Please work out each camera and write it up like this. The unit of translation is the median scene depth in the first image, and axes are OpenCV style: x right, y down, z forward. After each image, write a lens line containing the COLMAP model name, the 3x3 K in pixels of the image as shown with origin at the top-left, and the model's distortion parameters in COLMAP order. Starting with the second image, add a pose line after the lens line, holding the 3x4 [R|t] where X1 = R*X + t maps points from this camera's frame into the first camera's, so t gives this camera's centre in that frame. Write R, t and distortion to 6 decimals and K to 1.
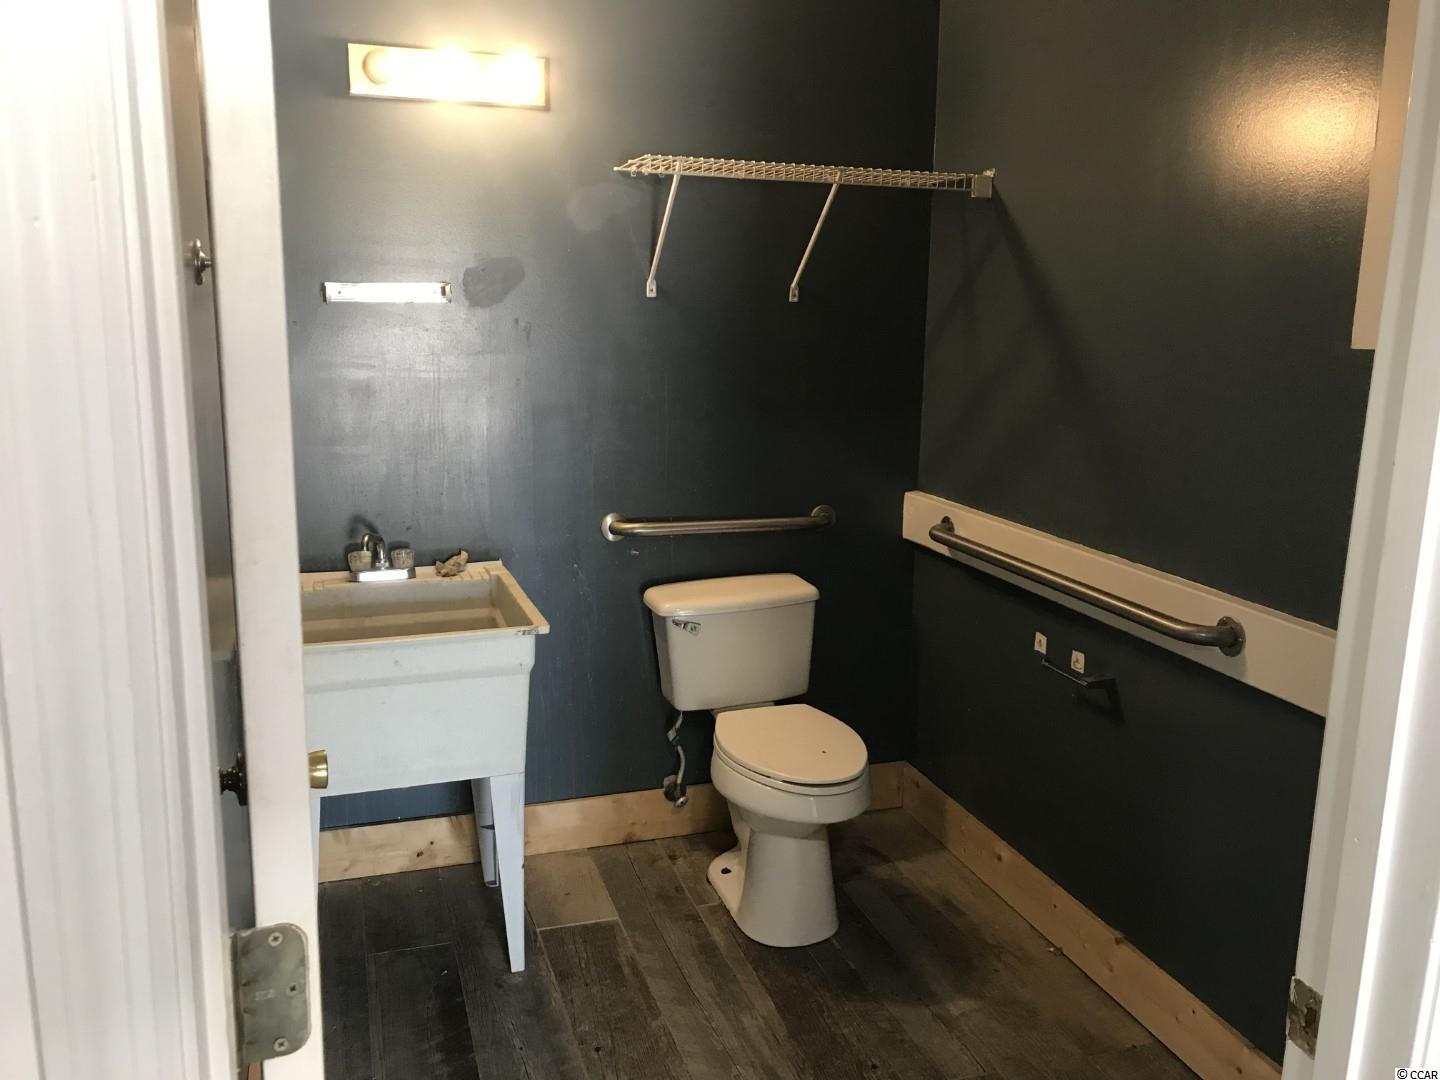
lens RADIAL K [[1176.0, 0, 724.3], [0, 1176.0, 534.7], [0, 0, 1]] dist [0.067718, -0.089511]
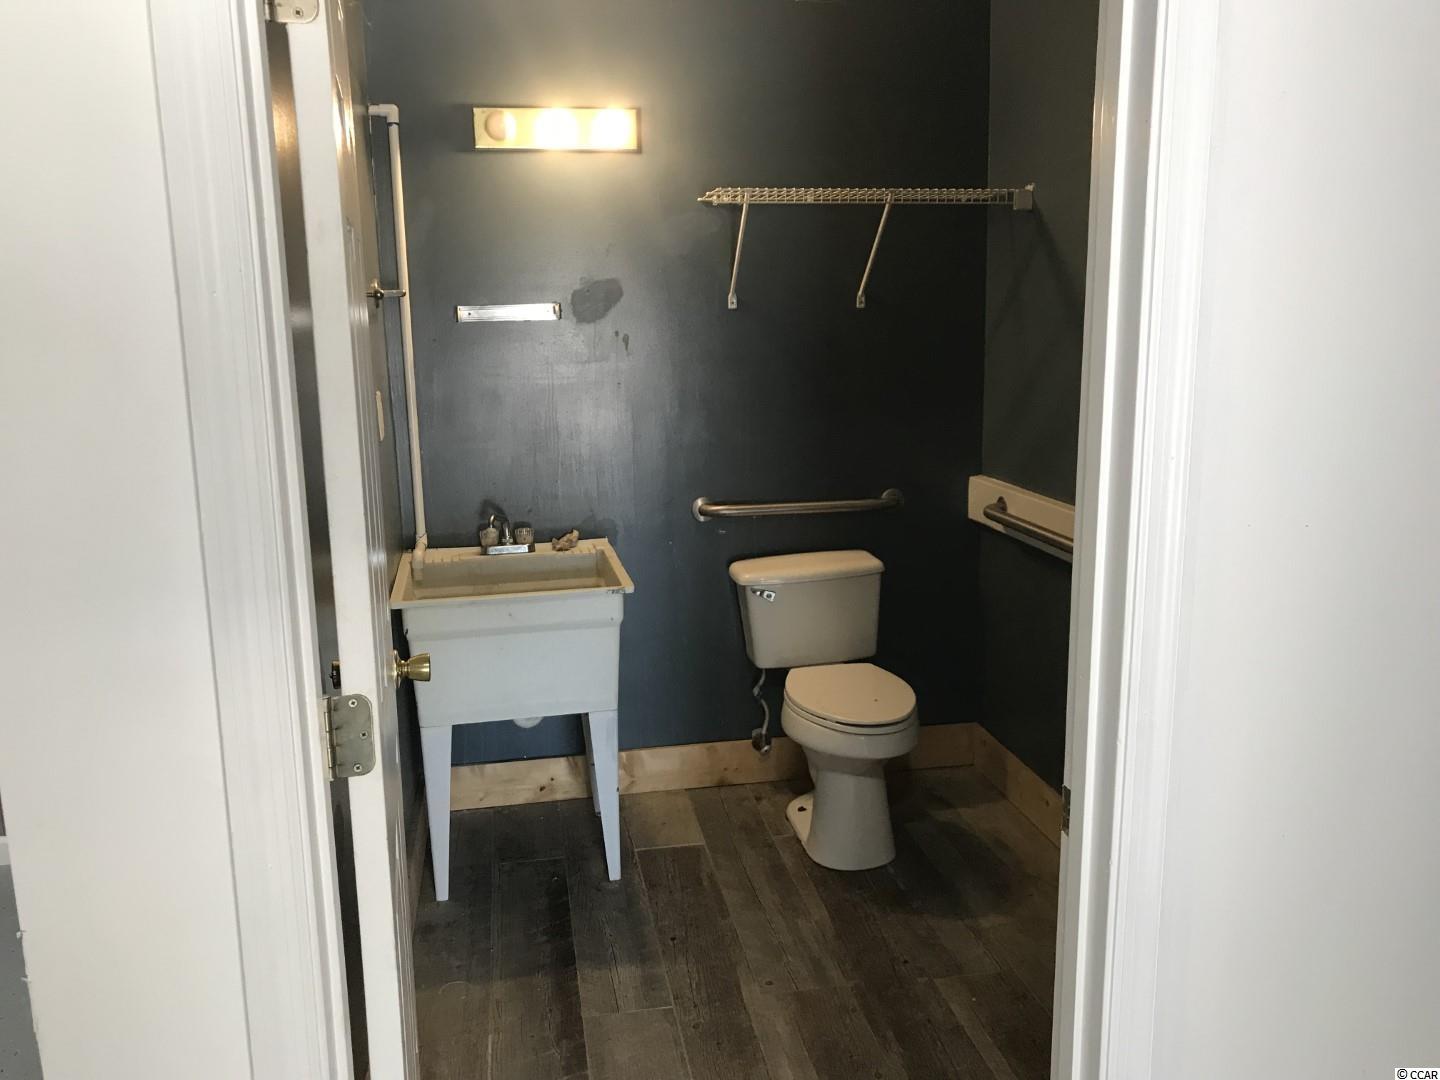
lens RADIAL K [[1176.0, 0, 728.4], [0, 1176.0, 536.1], [0, 0, 1]] dist [0.067718, -0.089511]
pose [[0.990647, -0.006046, -0.136319, 0.092437], [0.005540, 0.999976, -0.004095, 0.026469], [0.136340, 0.003302, 0.990657, -0.144754]]
